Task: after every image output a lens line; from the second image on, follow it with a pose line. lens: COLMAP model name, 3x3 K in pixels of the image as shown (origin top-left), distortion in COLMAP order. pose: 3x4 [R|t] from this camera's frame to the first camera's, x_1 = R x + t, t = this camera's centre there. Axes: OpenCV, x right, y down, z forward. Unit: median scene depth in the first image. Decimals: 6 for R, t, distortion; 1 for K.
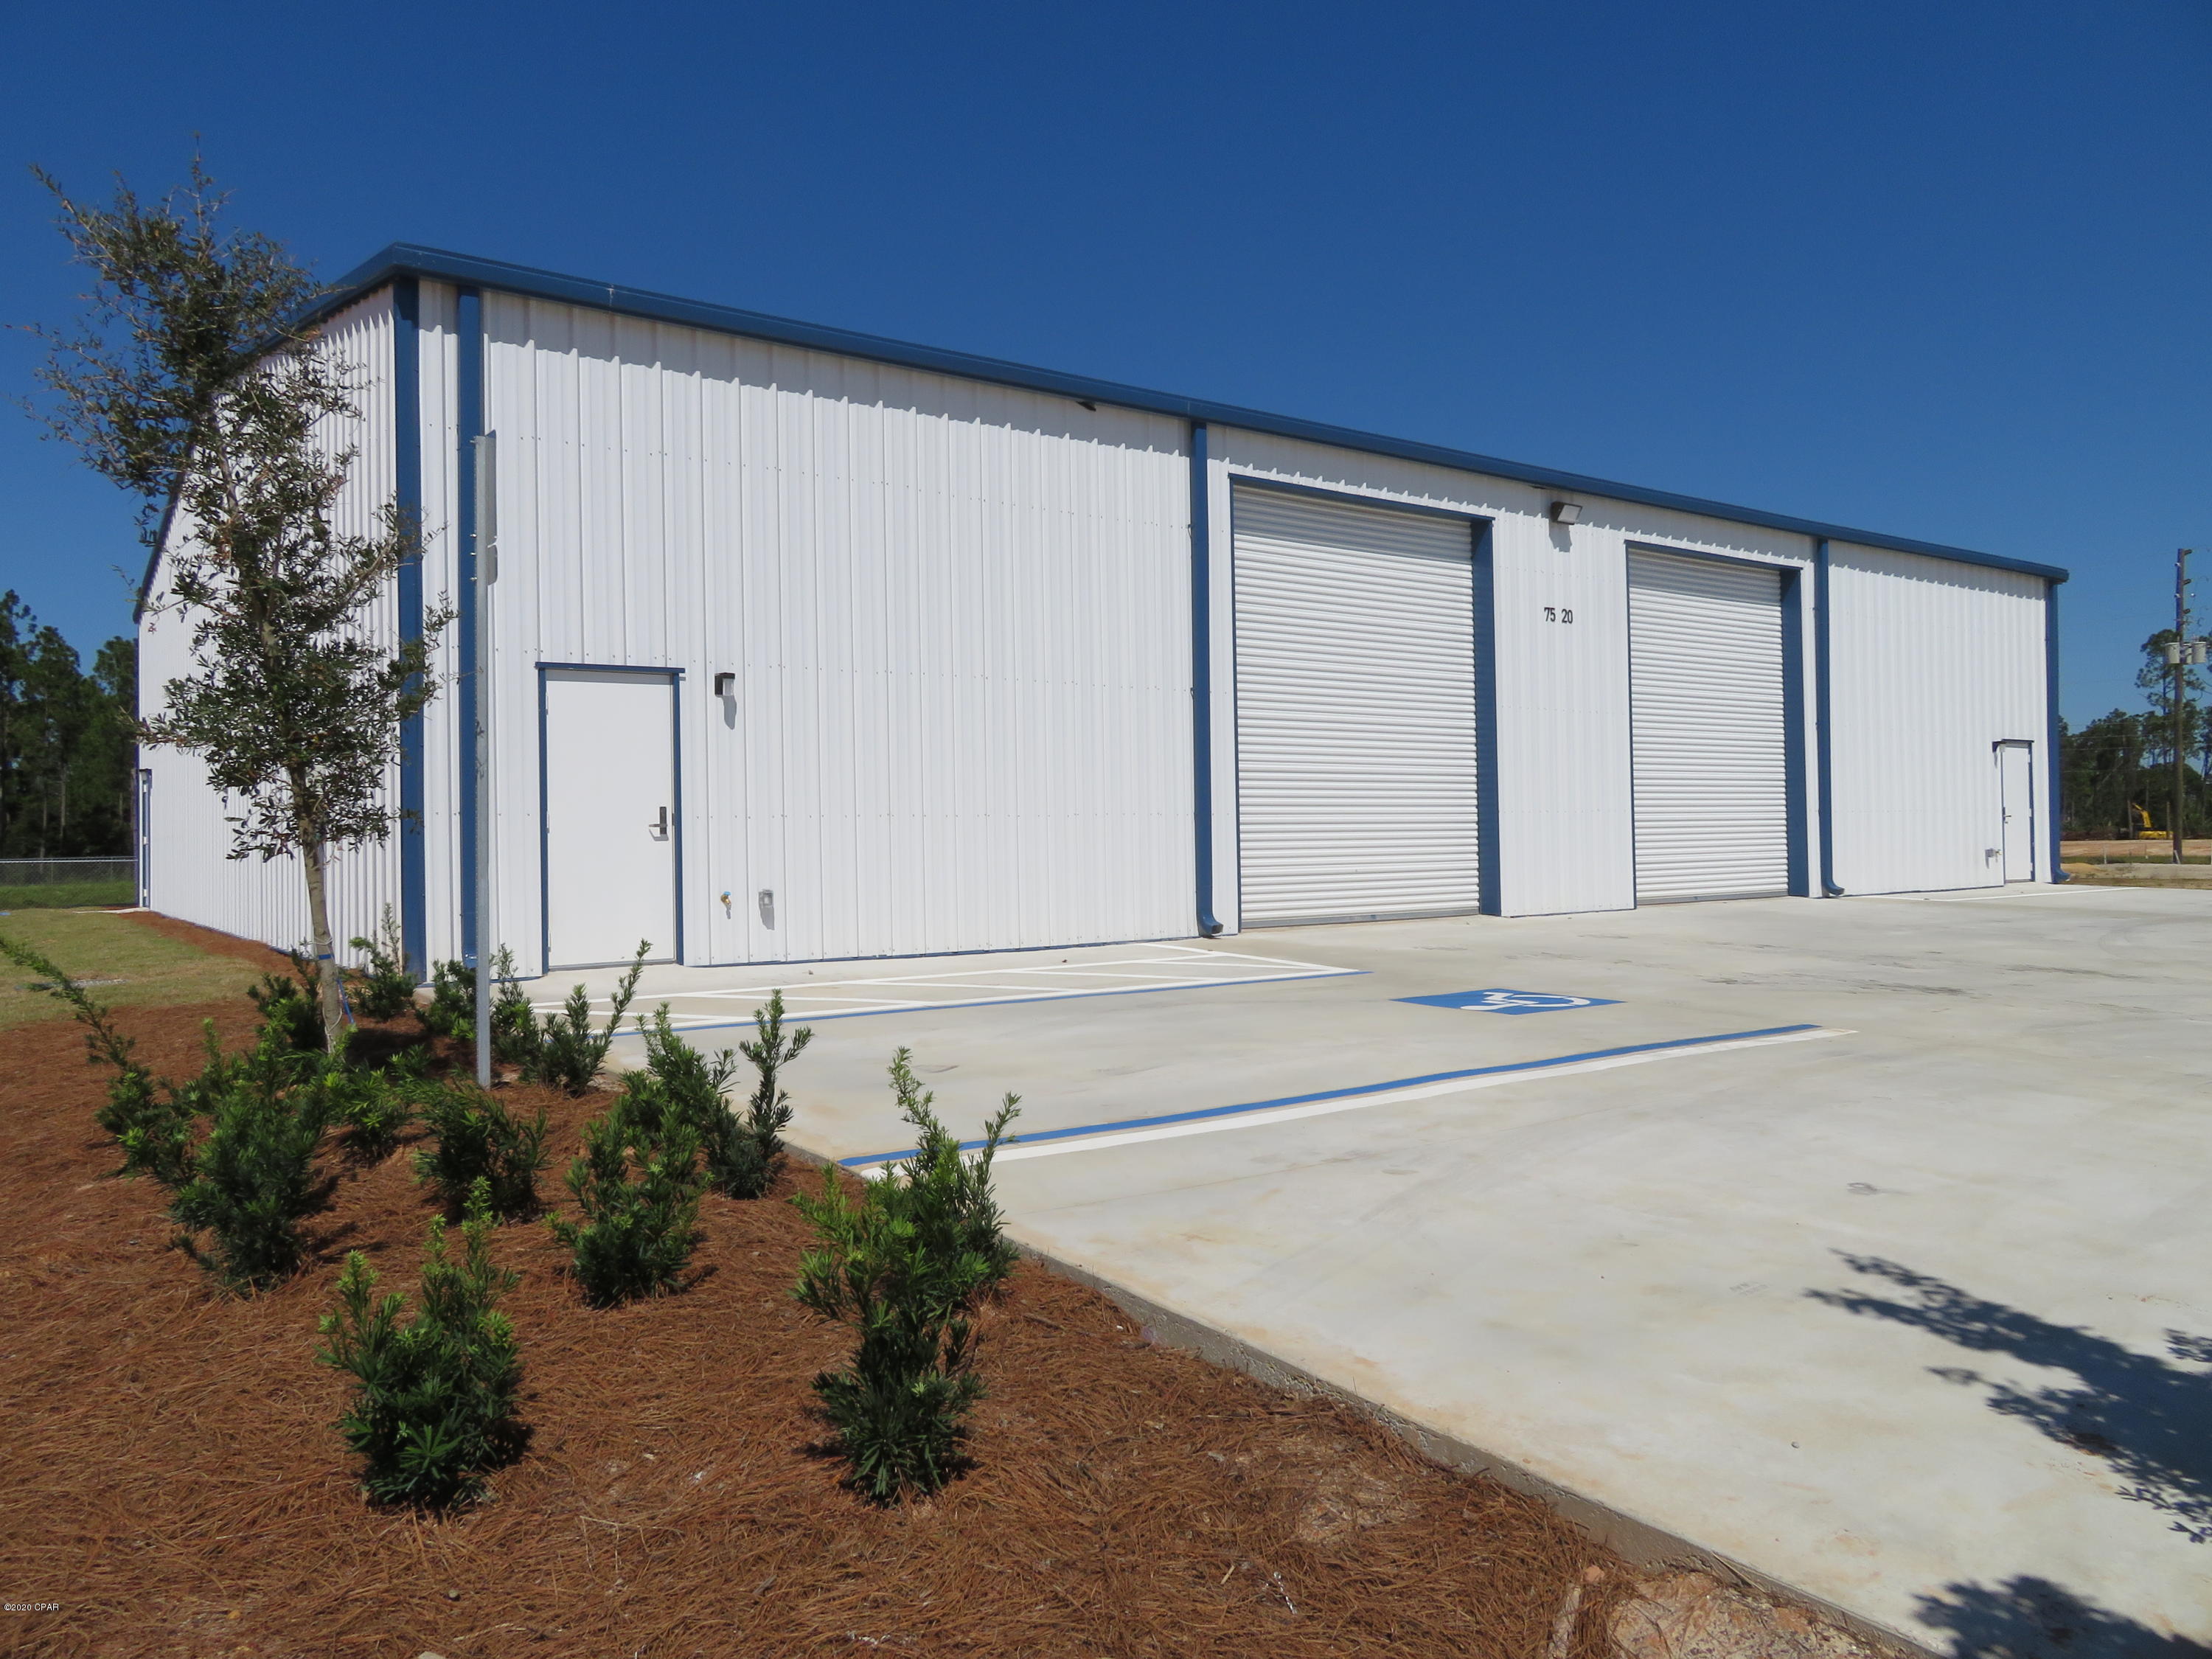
lens RADIAL K [[1687.7, 0, 1122.0], [0, 1687.7, 832.5], [0, 0, 1]] dist [0.006343, 0.008816]
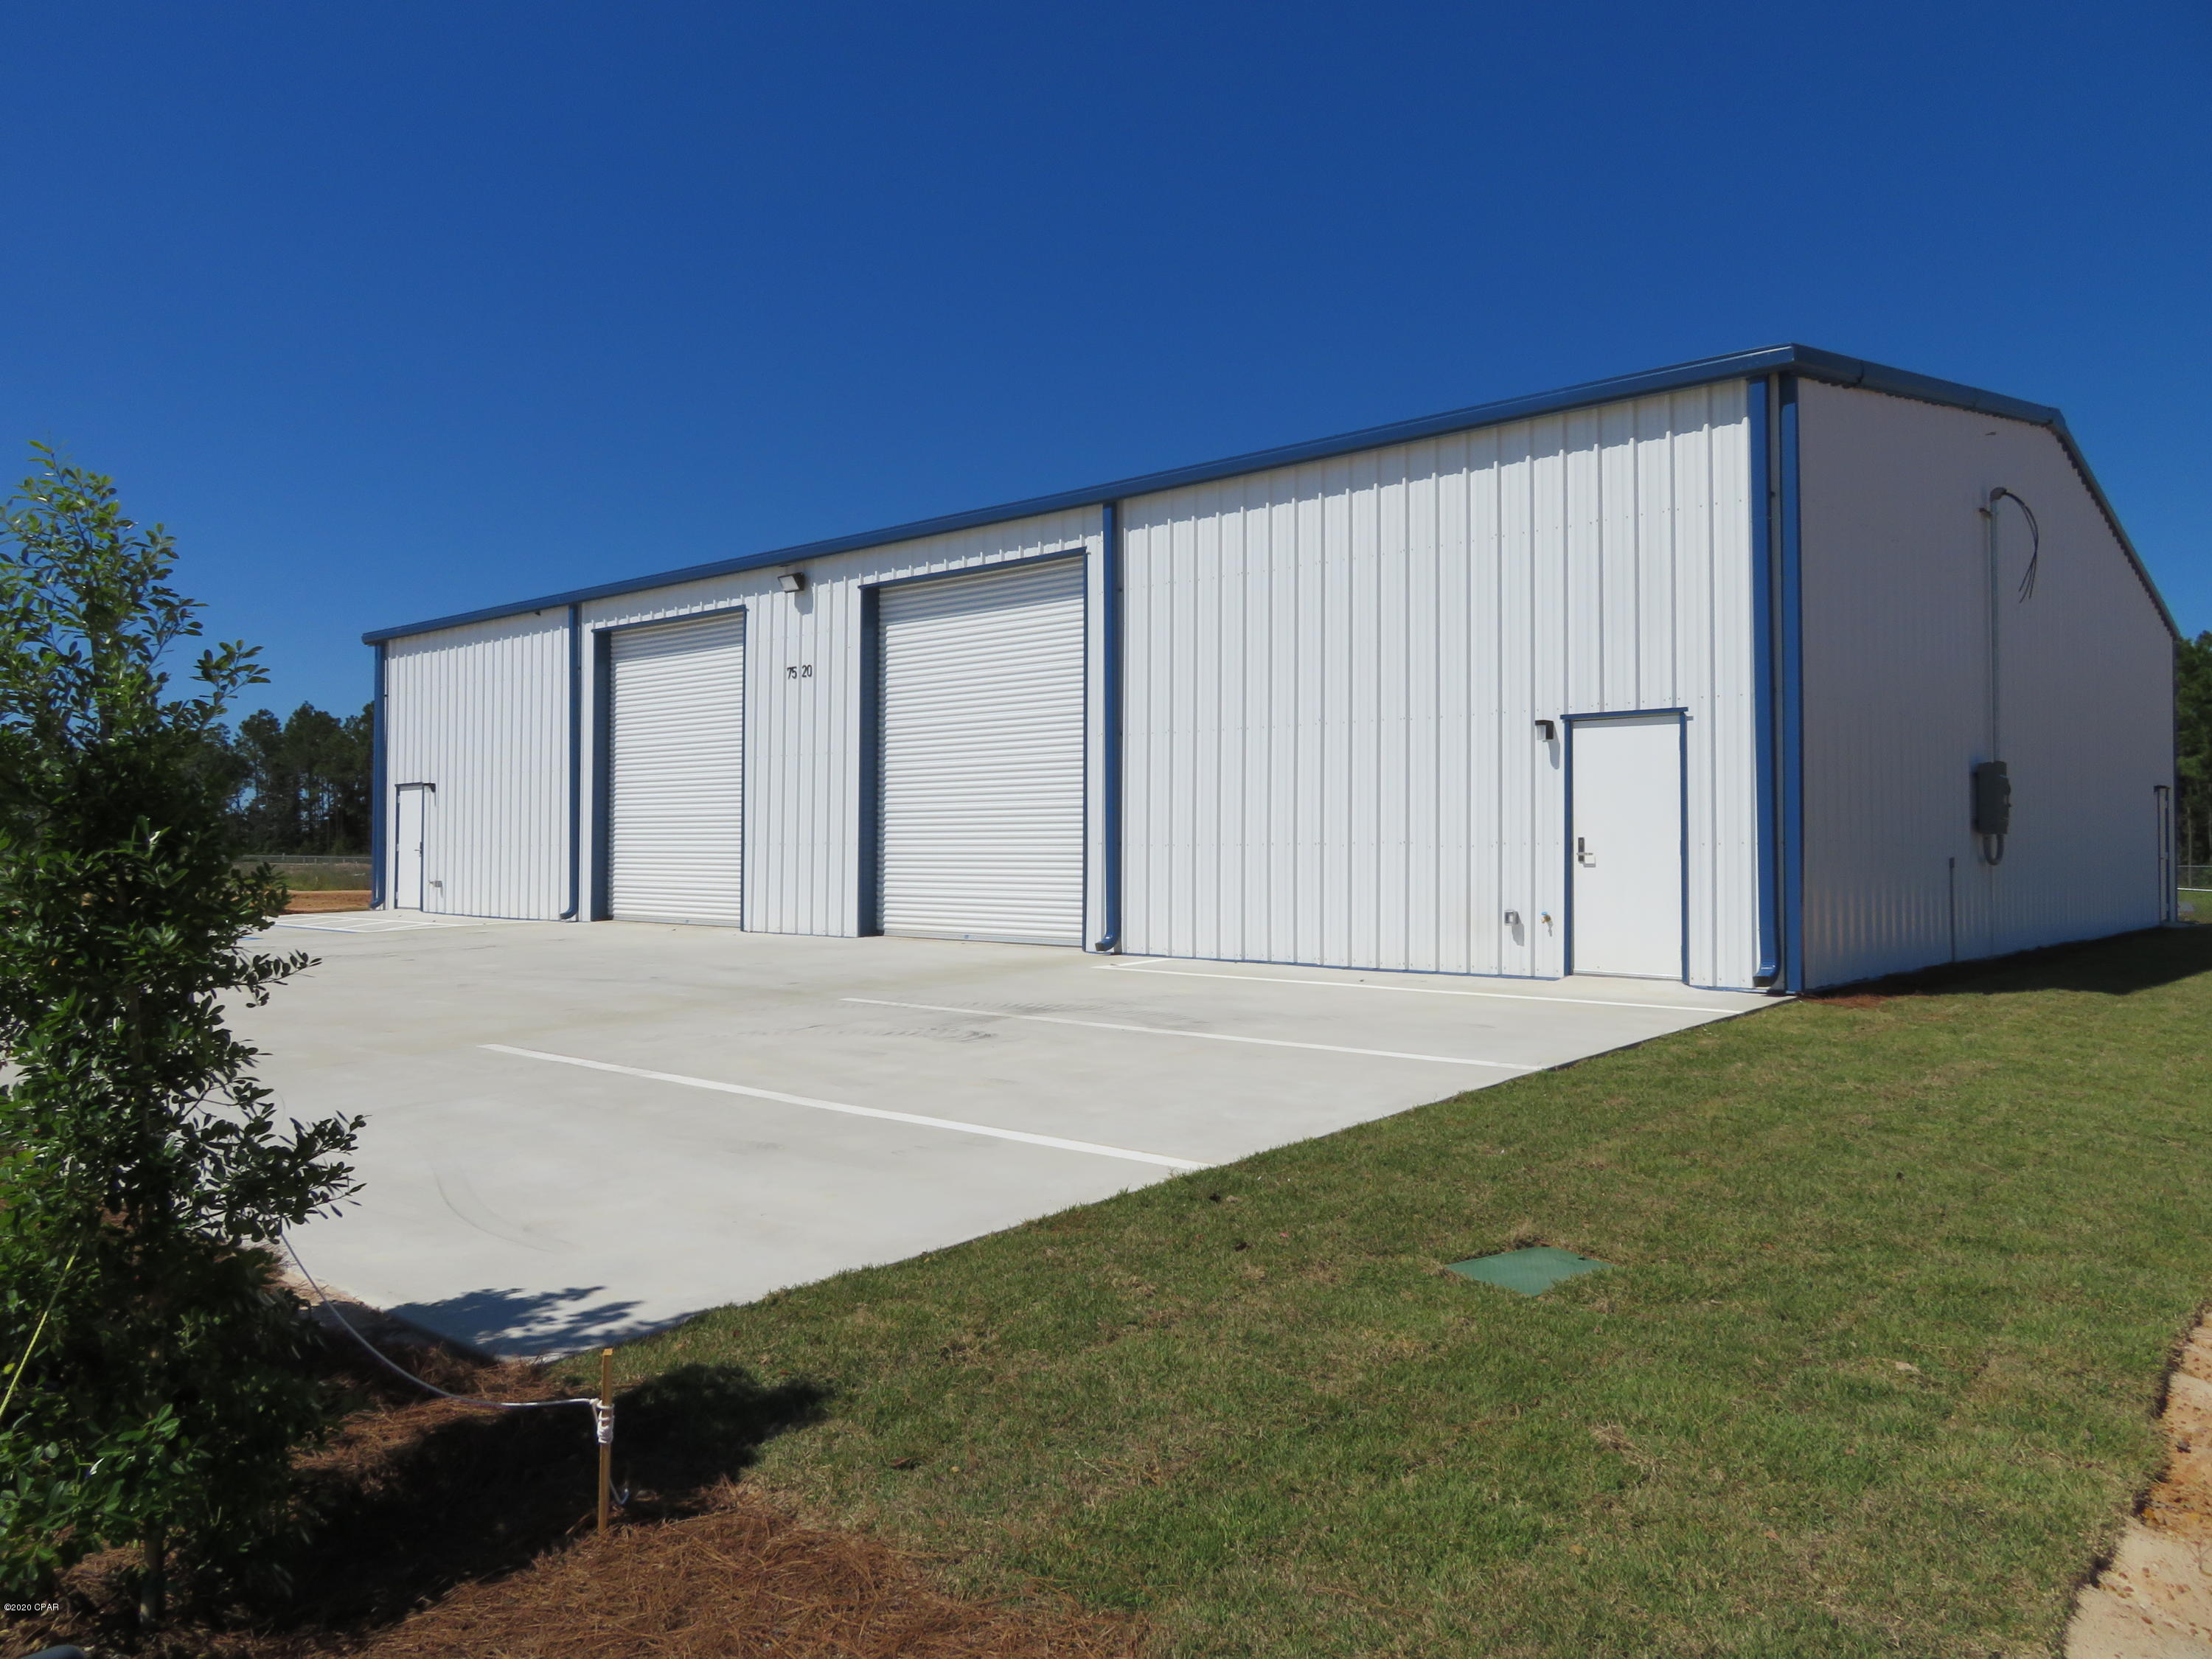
lens RADIAL K [[1460.4, 0, 1115.1], [0, 1460.4, 831.6], [0, 0, 1]] dist [0.020192, 0.000532]
pose [[0.216725, -0.005900, -0.976215, 1.211368], [-0.009901, 0.999917, -0.008241, -0.014683], [0.976182, 0.011451, 0.216649, 0.954184]]
